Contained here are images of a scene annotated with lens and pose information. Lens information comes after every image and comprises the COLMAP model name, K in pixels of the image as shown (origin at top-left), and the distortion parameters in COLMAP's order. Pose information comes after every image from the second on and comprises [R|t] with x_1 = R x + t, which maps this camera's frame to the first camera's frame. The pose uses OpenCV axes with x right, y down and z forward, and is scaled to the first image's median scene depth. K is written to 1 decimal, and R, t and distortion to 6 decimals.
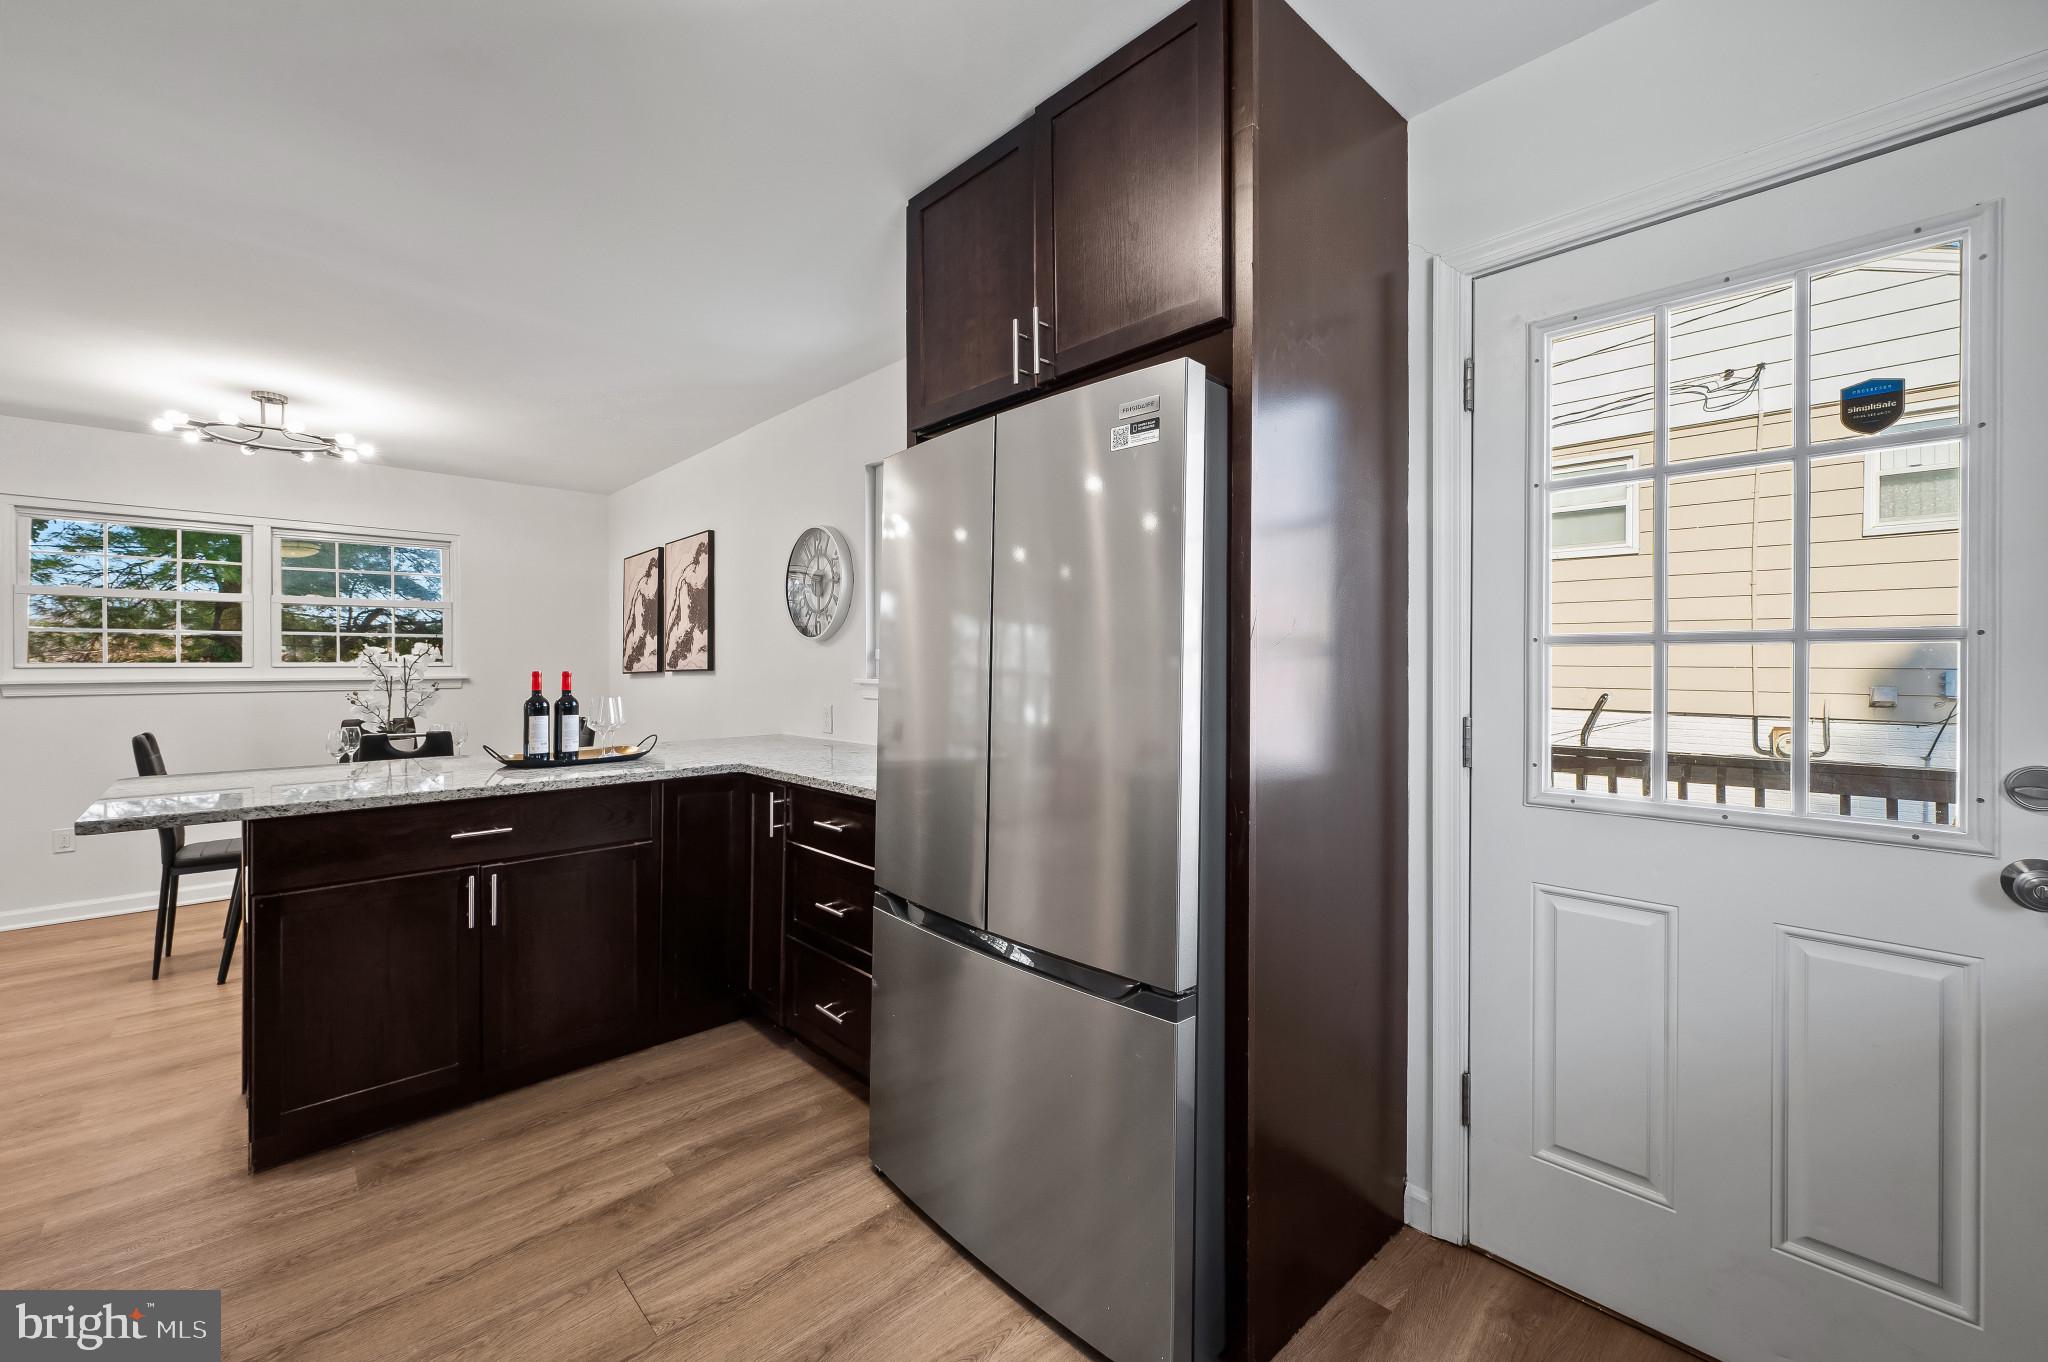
lens RADIAL K [[810.2, 0, 1028.5], [0, 810.2, 672.2], [0, 0, 1]] dist [0.000548, 0.000415]
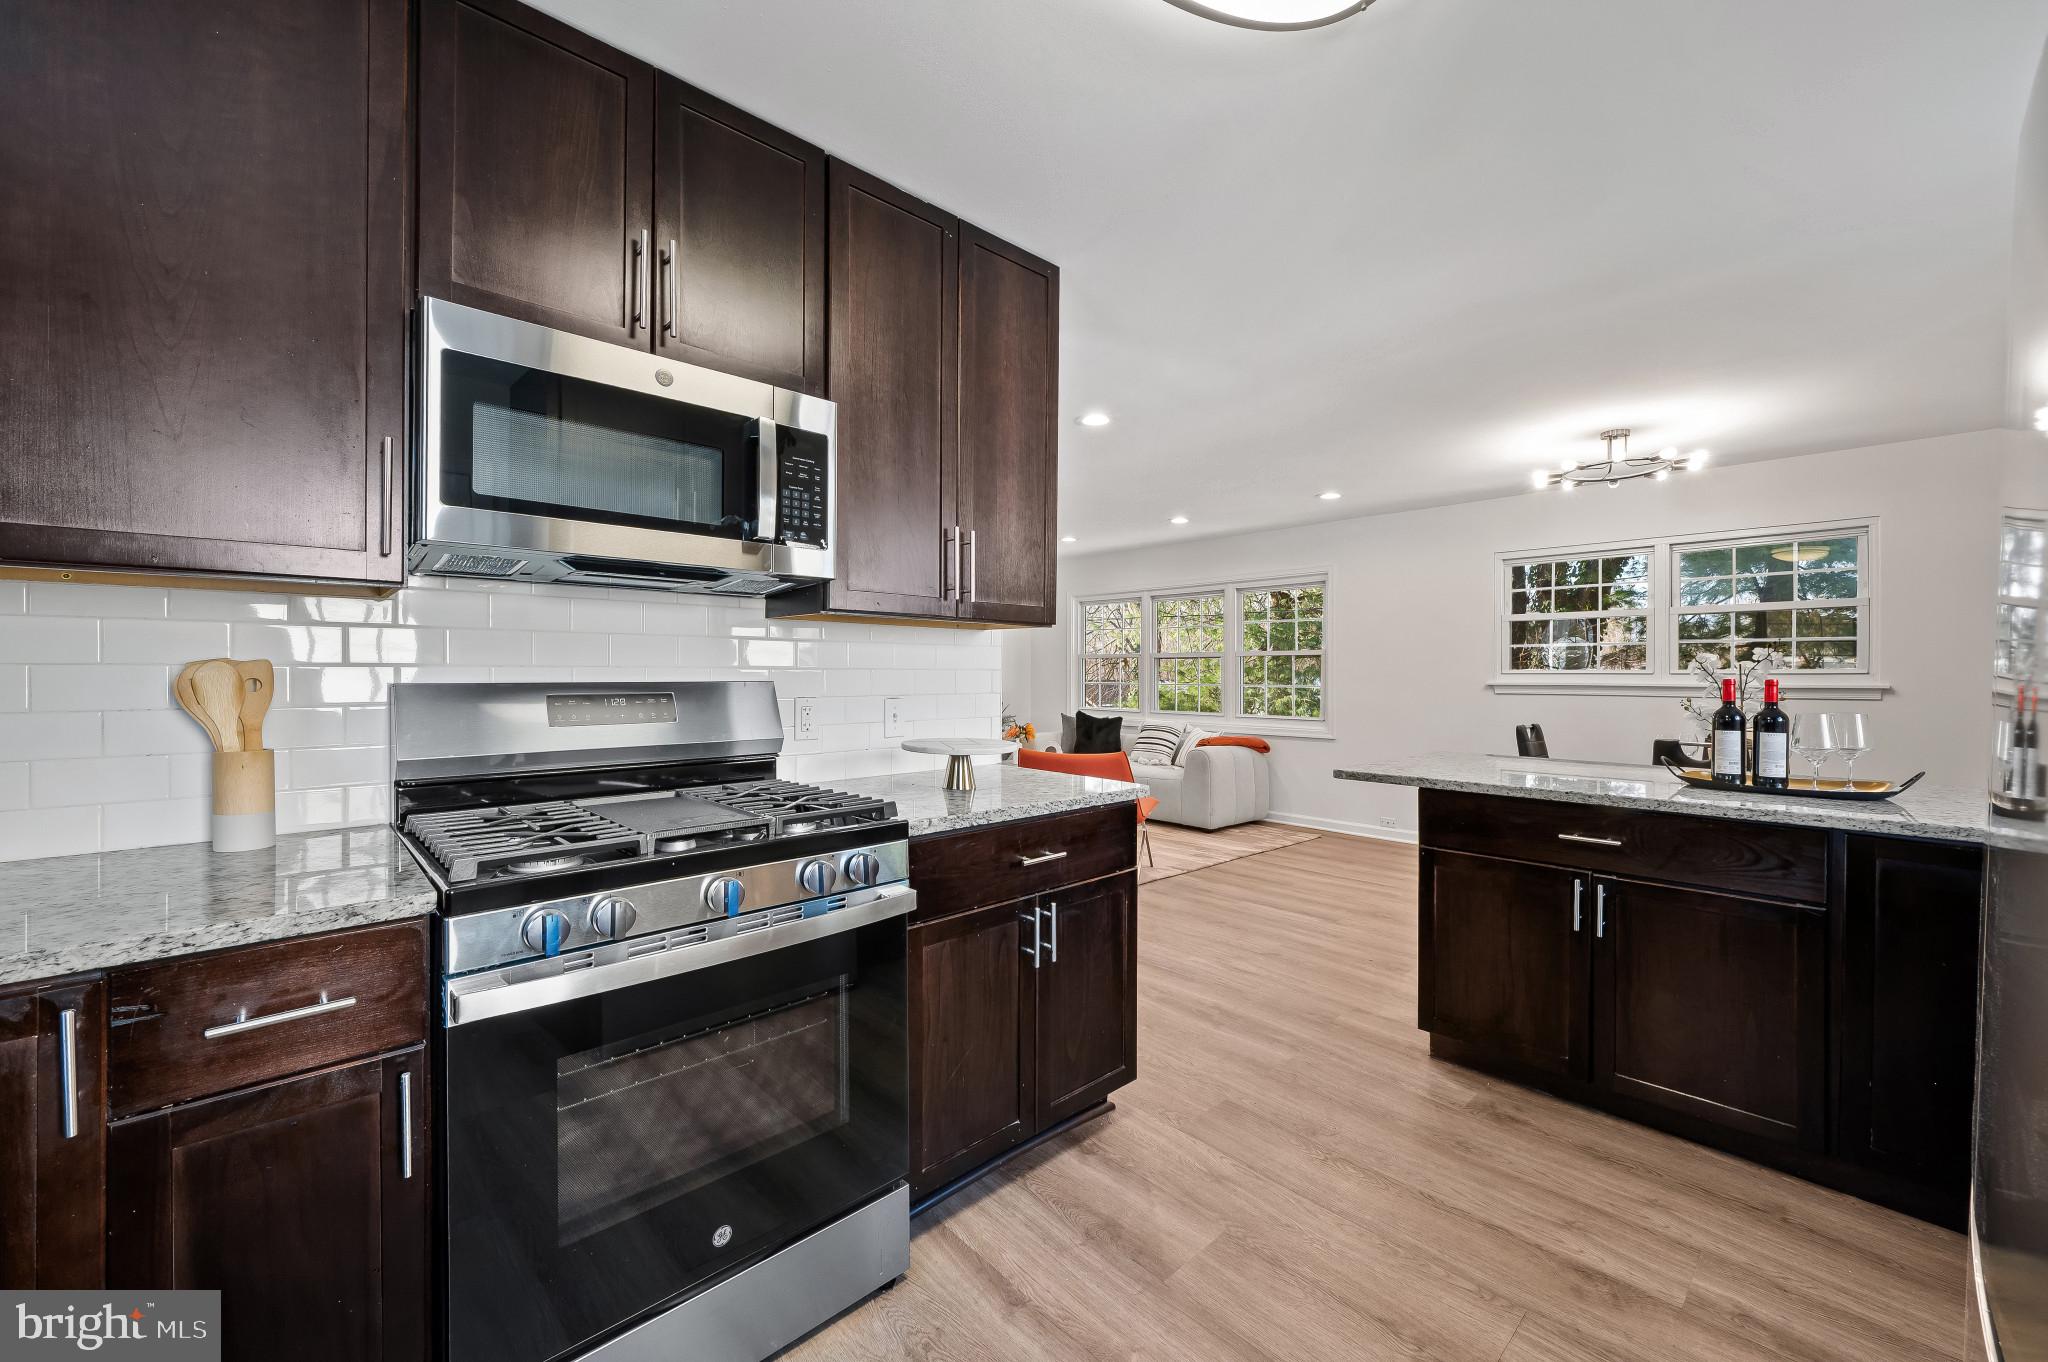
lens RADIAL K [[810.2, 0, 1024.3], [0, 810.2, 676.2], [0, 0, 1]] dist [0.000548, 0.000415]
pose [[-0.015361, 0.007823, -0.999851, 0.308663], [-0.011891, 0.999897, 0.008006, -0.002403], [0.999811, 0.012012, -0.015267, 0.295461]]
